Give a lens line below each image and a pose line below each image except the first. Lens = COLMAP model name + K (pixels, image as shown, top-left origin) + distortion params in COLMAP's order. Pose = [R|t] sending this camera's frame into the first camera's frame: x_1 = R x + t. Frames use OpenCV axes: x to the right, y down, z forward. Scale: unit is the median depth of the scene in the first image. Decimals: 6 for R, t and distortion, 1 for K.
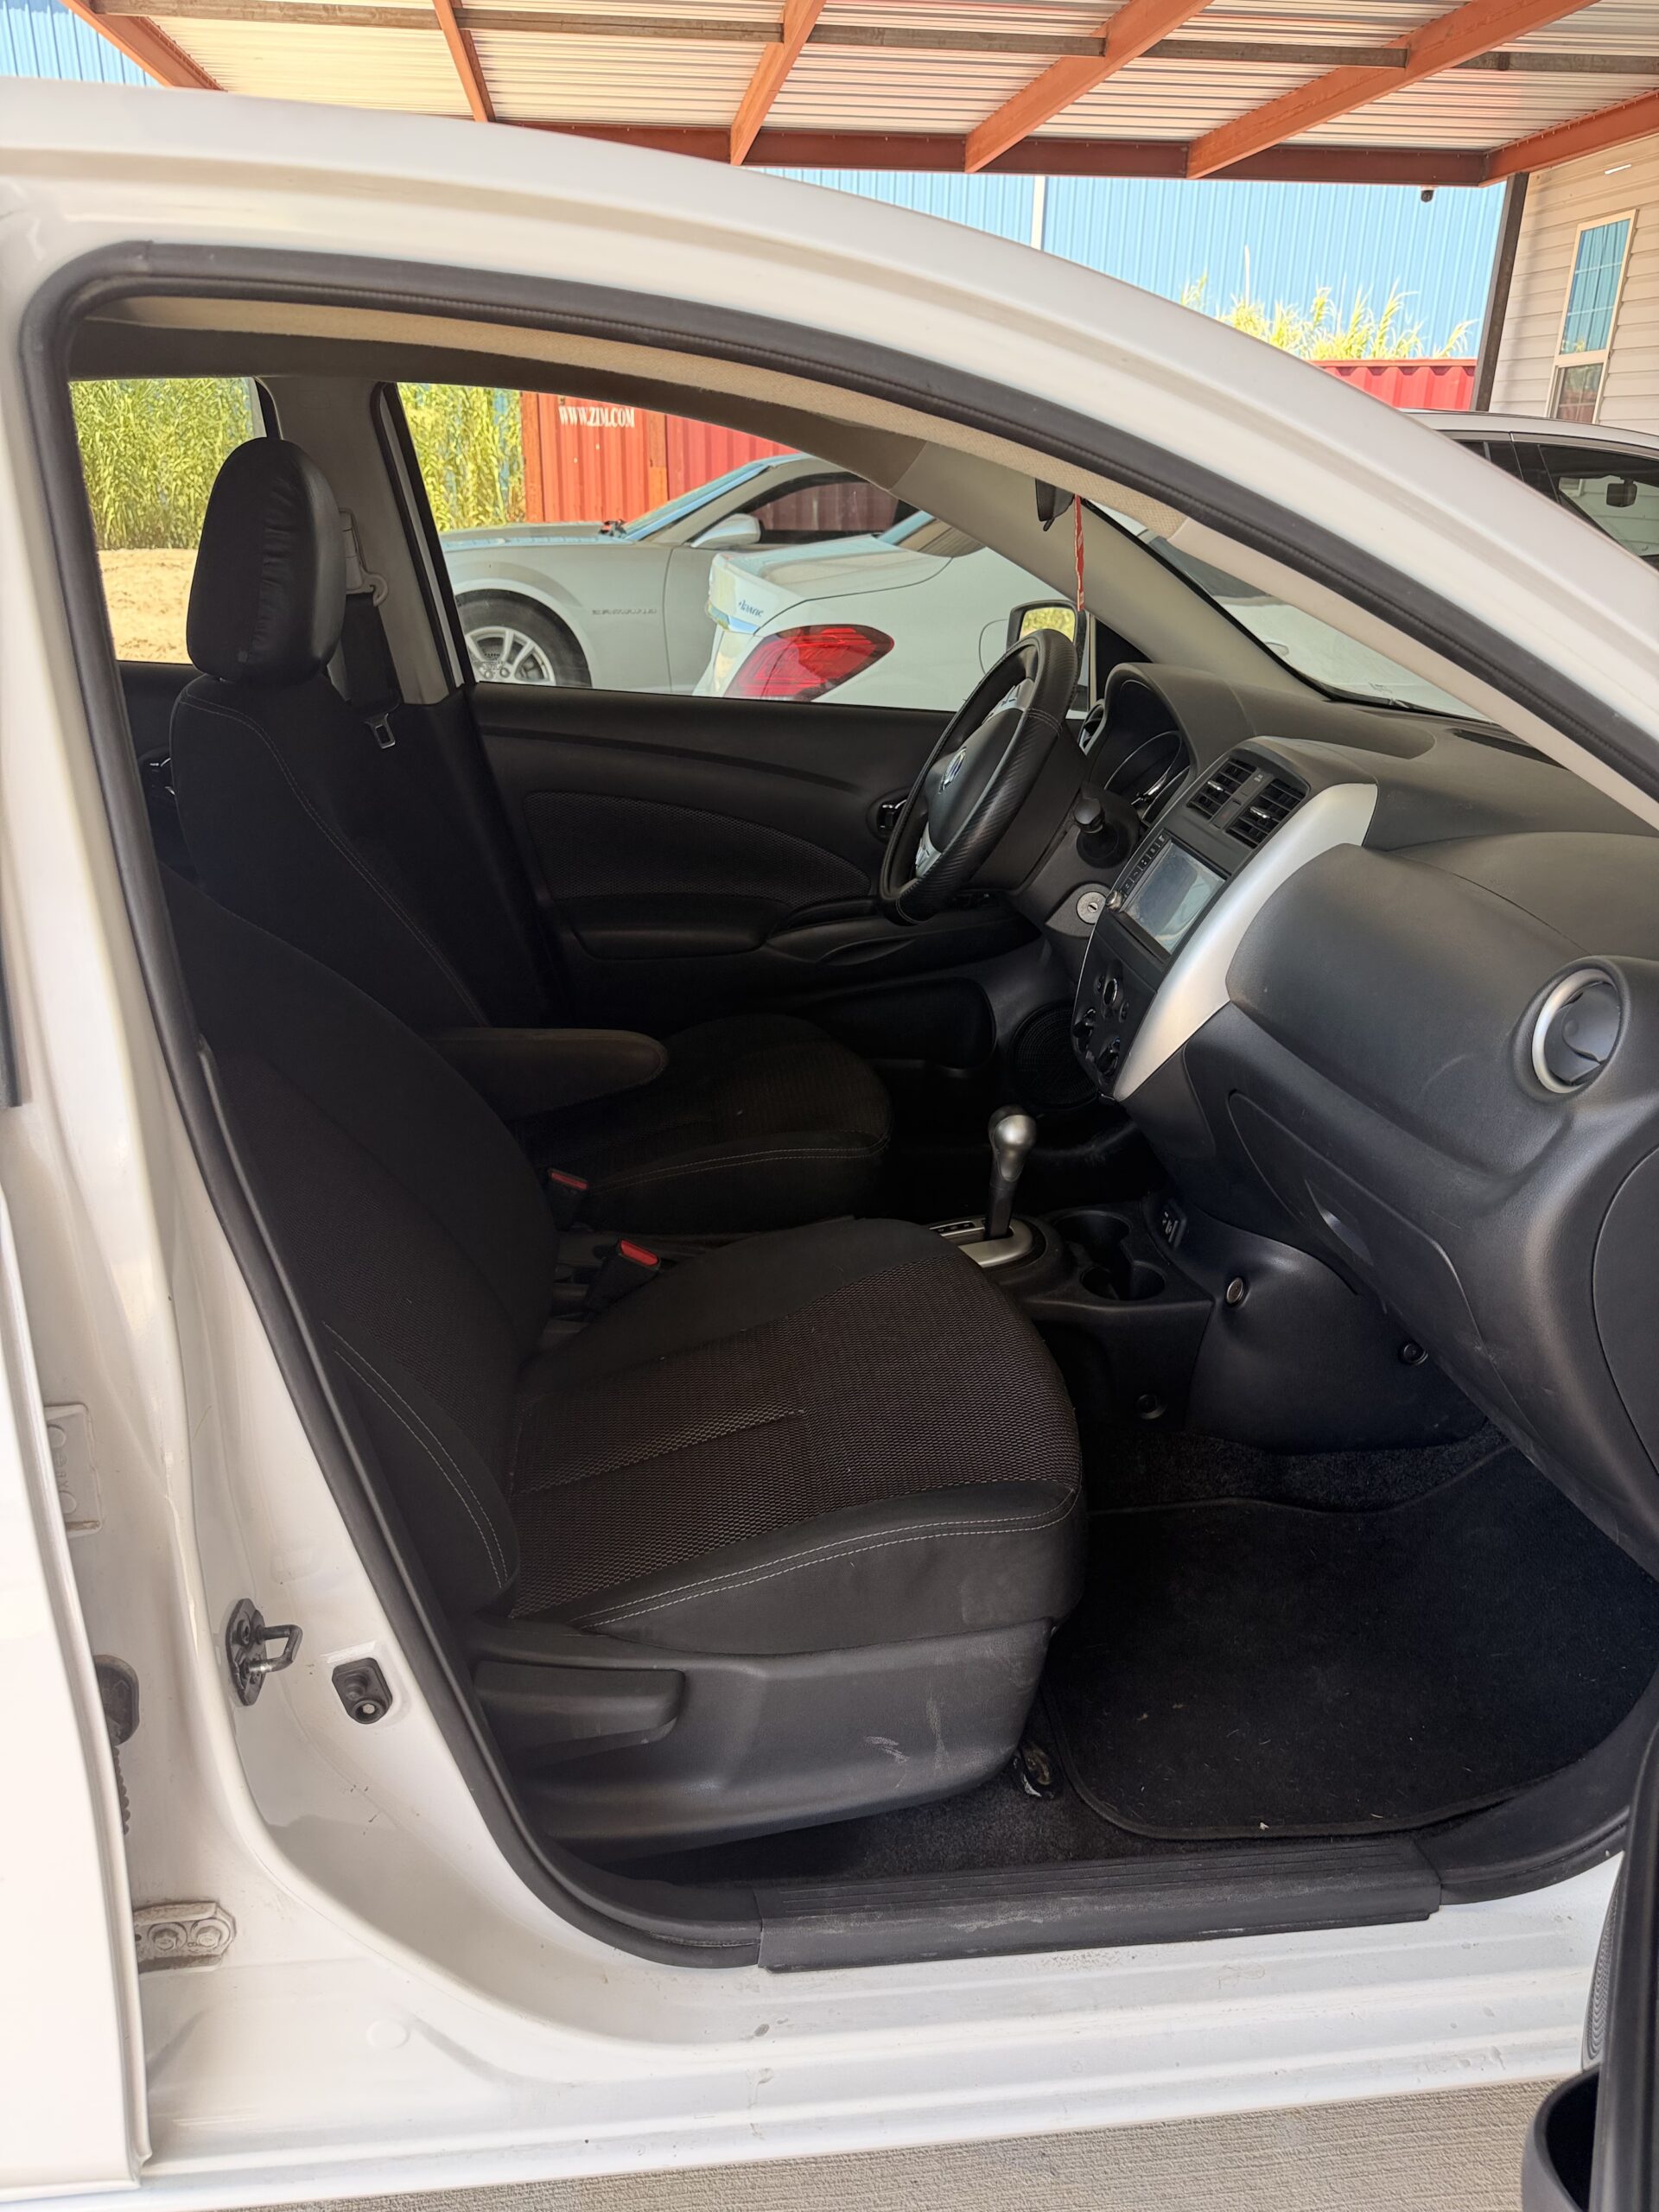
lens RADIAL K [[1549.0, 0, 811.8], [0, 1549.0, 1125.6], [0, 0, 1]] dist [0.112978, -0.131032]
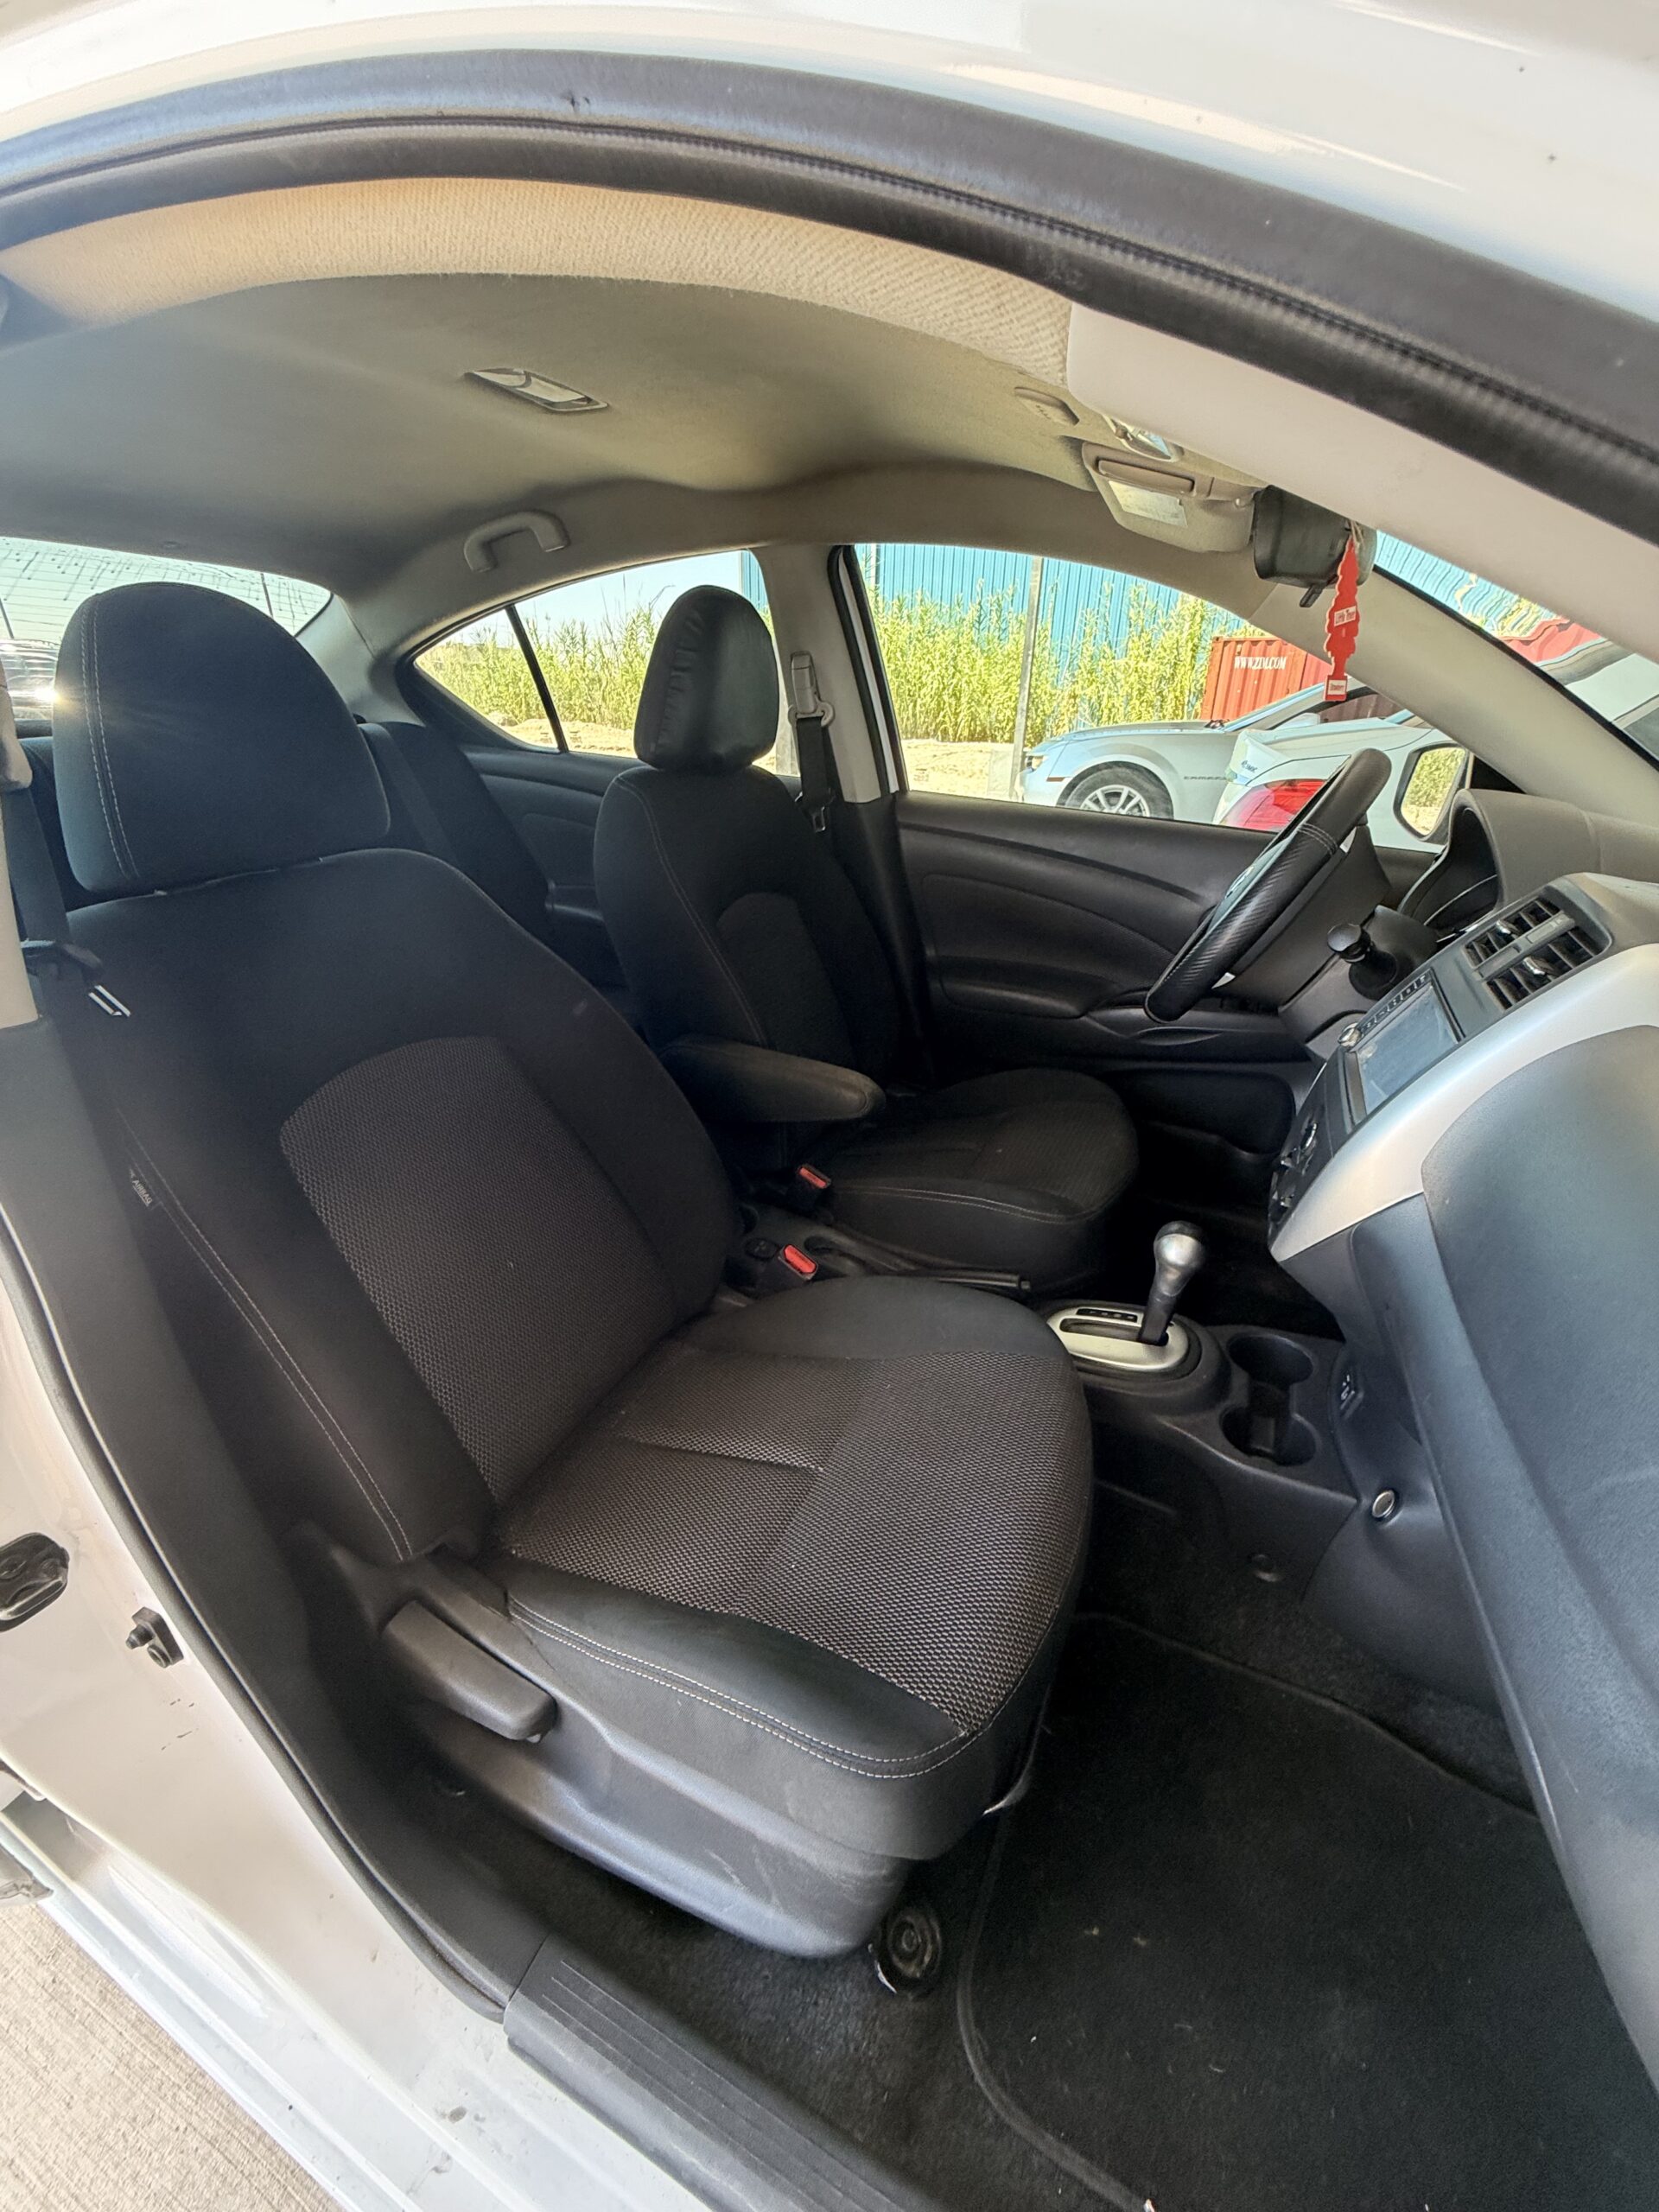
lens RADIAL K [[875.3, 0, 829.8], [0, 875.3, 1102.3], [0, 0, 1]] dist [0.001992, 0.000134]
pose [[0.846888, 0.216290, -0.485798, 0.184553], [-0.201261, 0.975958, 0.083665, -0.085256], [0.492214, 0.026917, 0.870058, 0.388275]]
